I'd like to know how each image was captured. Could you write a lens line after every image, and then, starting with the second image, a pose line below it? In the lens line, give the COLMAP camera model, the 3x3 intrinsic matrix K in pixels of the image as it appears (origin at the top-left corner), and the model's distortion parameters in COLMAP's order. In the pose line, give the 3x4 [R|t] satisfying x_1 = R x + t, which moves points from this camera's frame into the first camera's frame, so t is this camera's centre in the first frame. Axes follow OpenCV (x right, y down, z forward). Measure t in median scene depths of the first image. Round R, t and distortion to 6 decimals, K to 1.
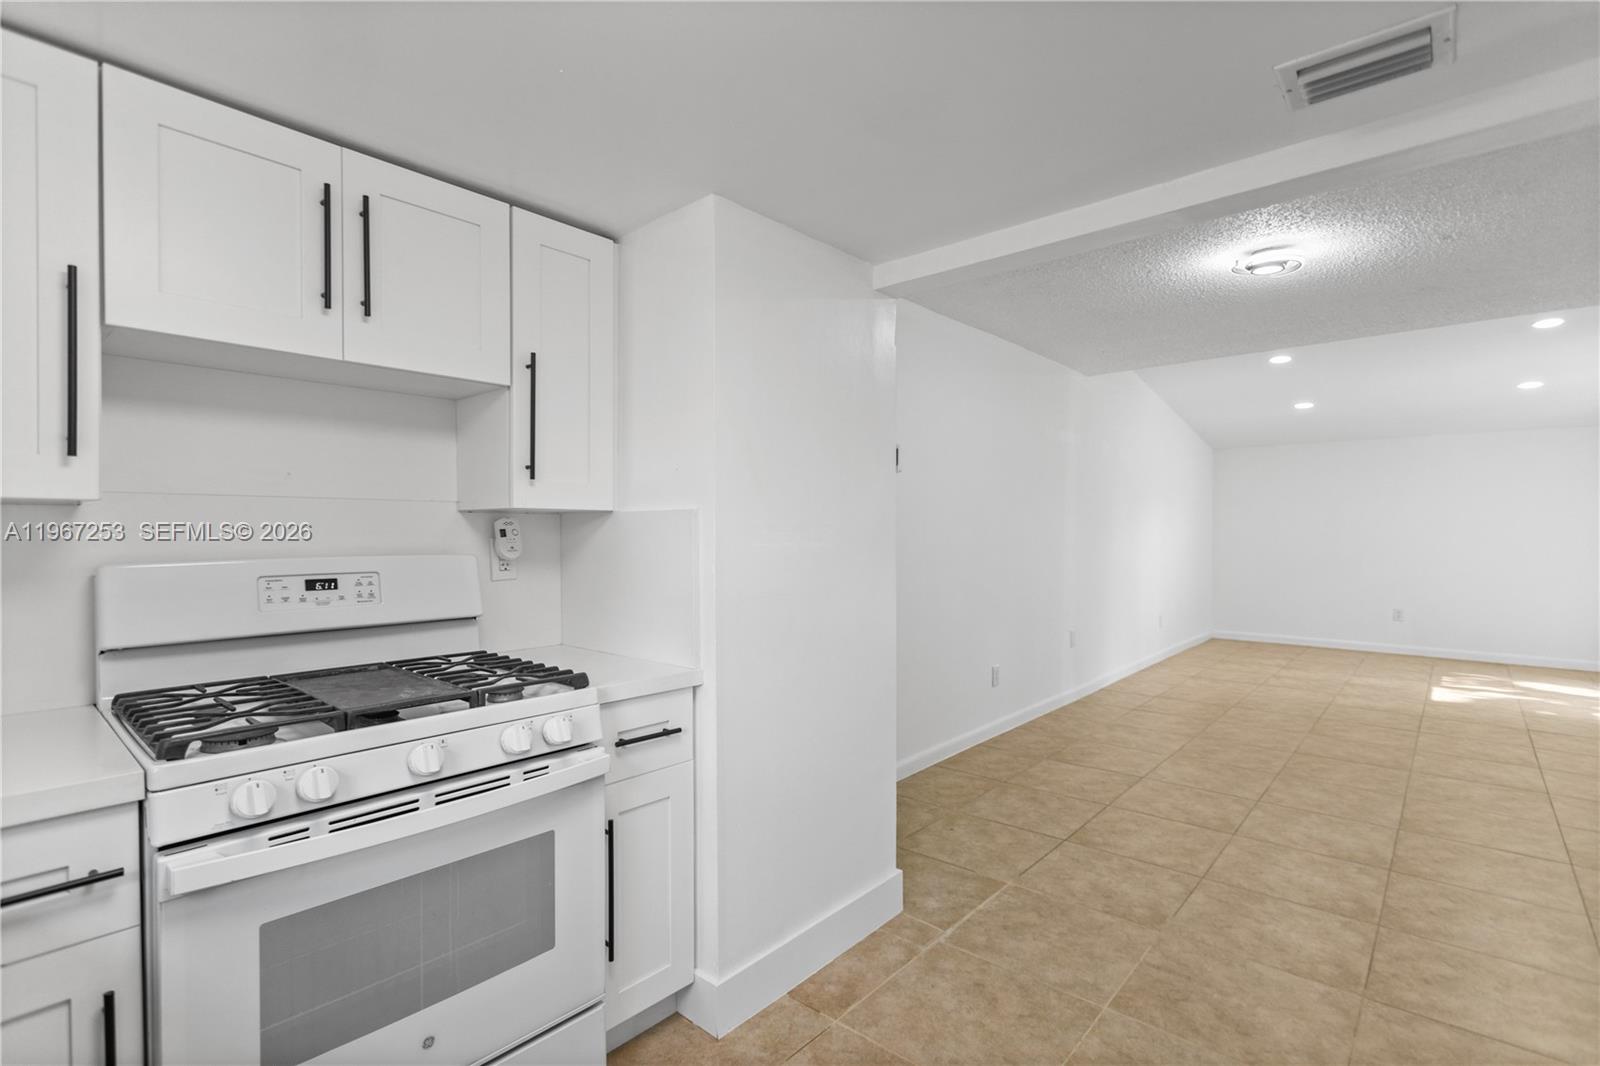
lens RADIAL K [[762.7, 0, 766.9], [0, 762.7, 533.1], [0, 0, 1]] dist [0.005541, 0.000403]
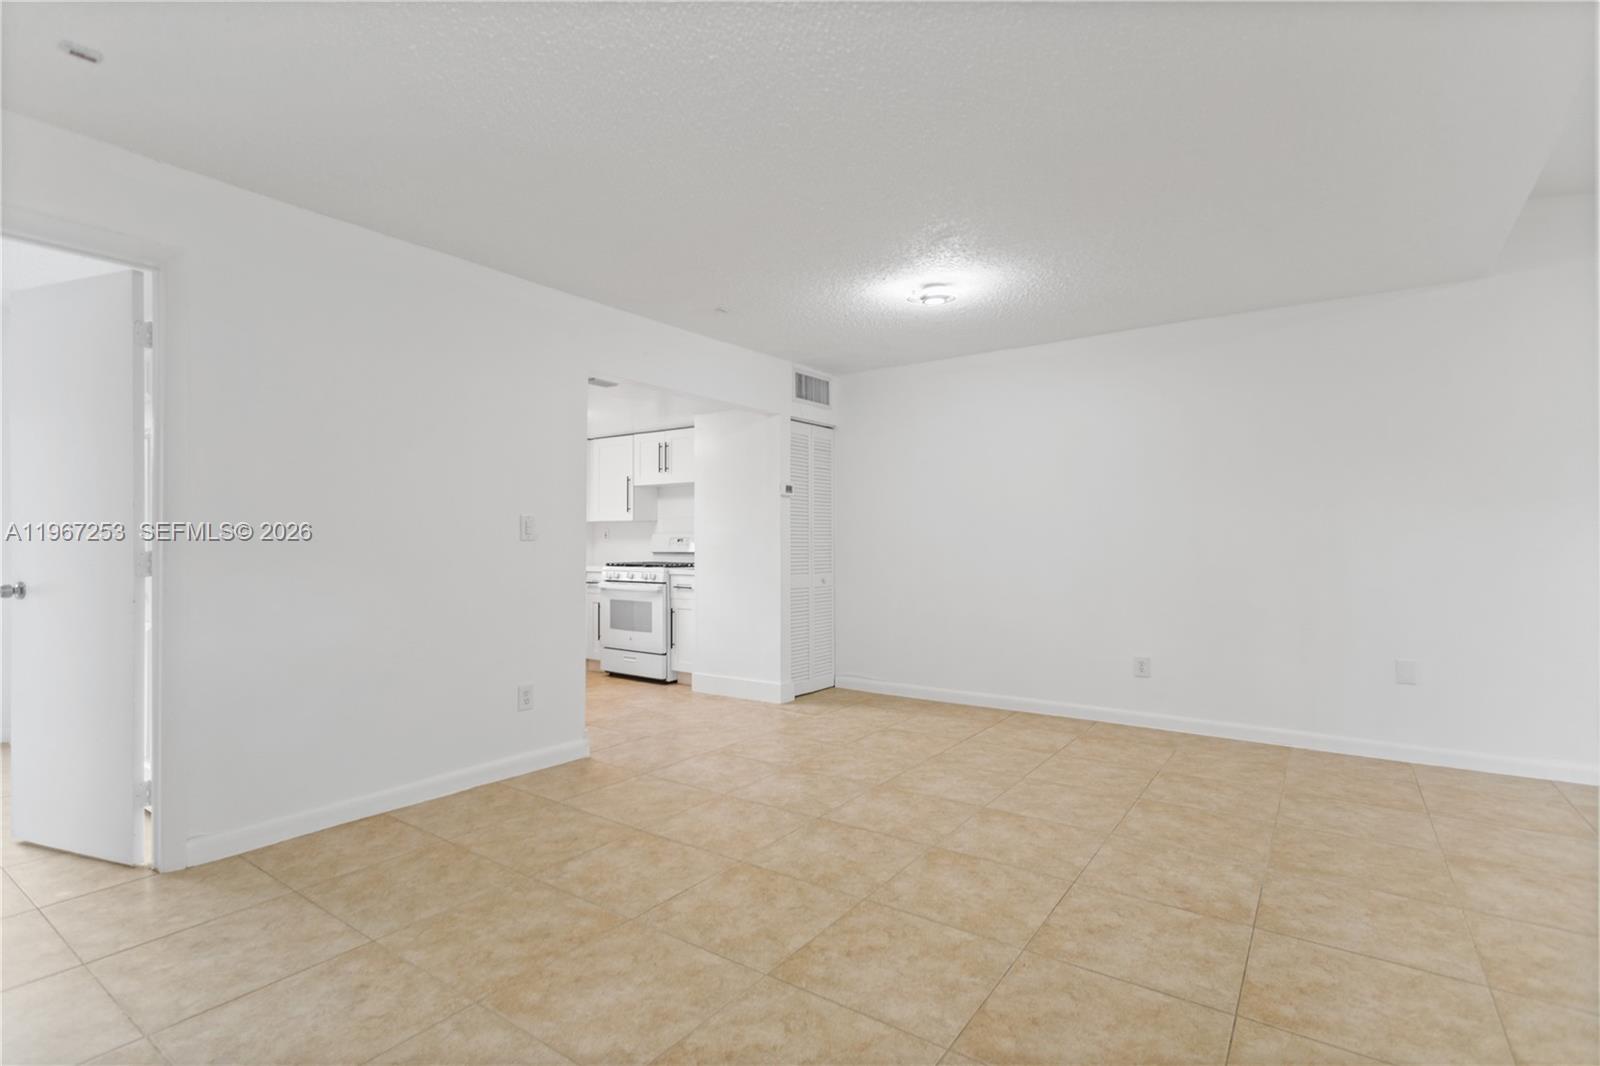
lens RADIAL K [[740.7, 0, 800.0], [0, 740.7, 538.7], [0, 0, 1]] dist [0.001393, 0.000458]
pose [[0.125412, -0.001038, -0.992104, 3.117255], [-0.005672, 0.999982, -0.001763, 0.059912], [0.992089, 0.005848, 0.125403, 1.115772]]
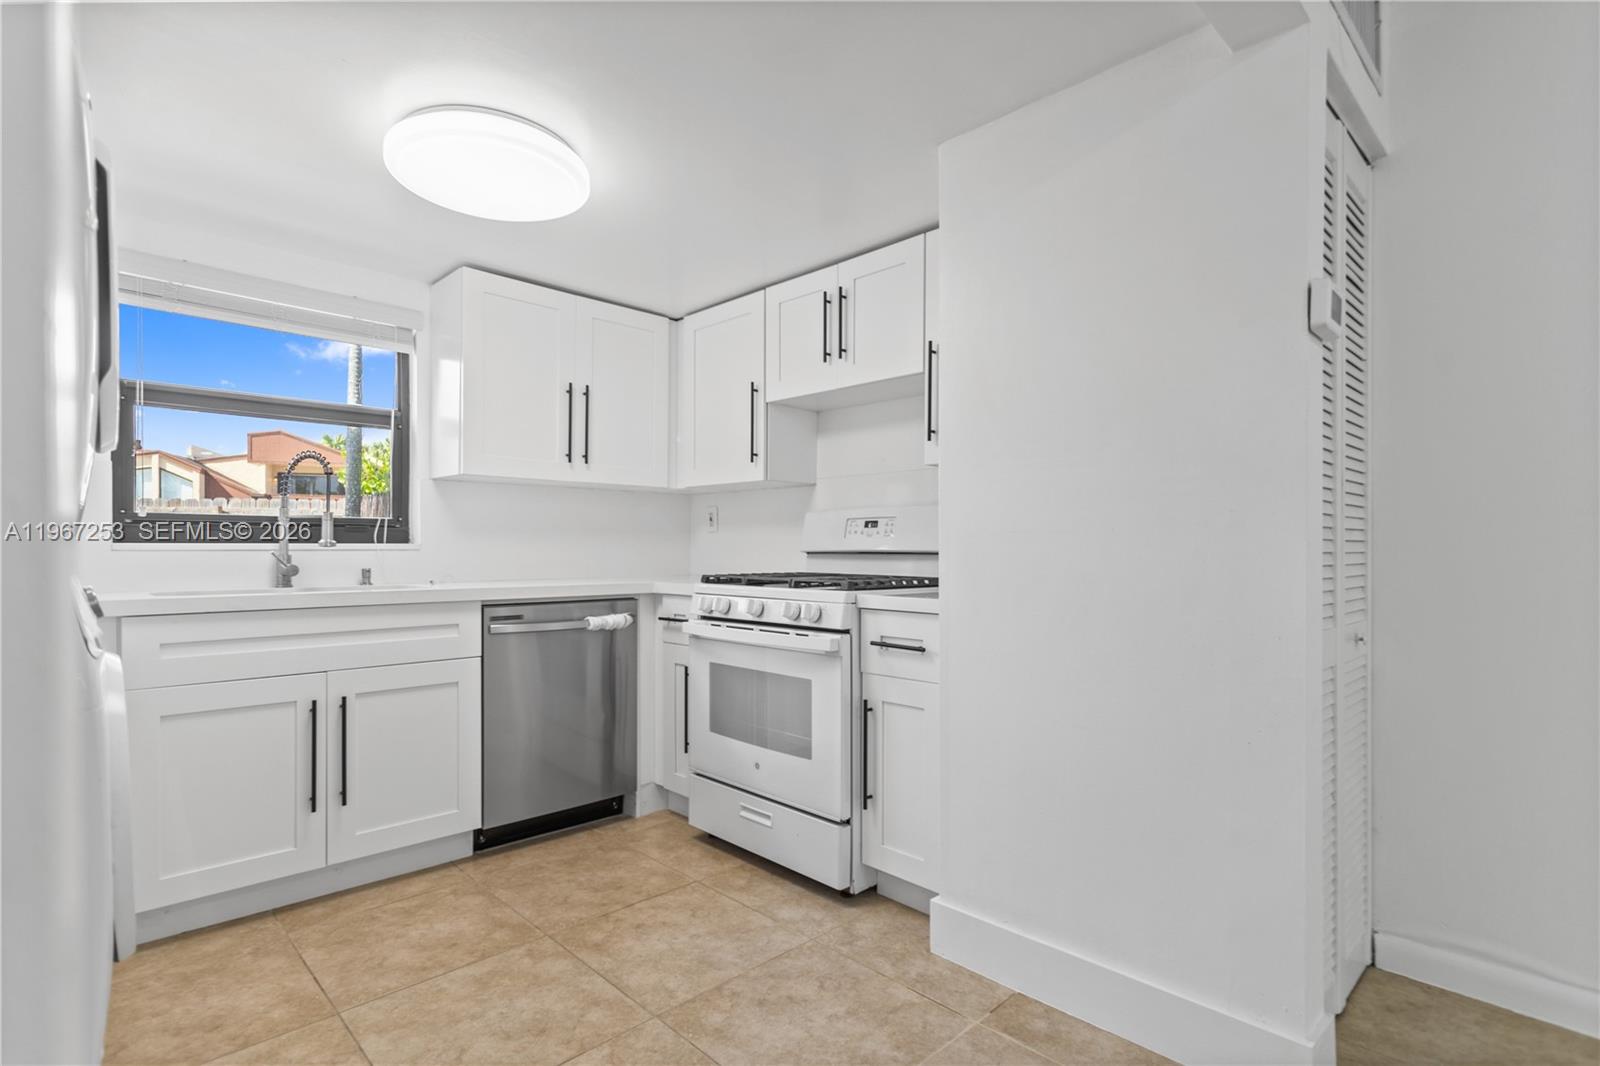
lens RADIAL K [[766.6, 0, 799.0], [0, 766.6, 548.2], [0, 0, 1]] dist [0.000583, 0.000037]
pose [[-0.048933, 0.003466, -0.998796, 1.049604], [-0.008310, 0.999958, 0.003877, 0.112300], [0.998768, 0.008490, -0.048902, 0.915182]]
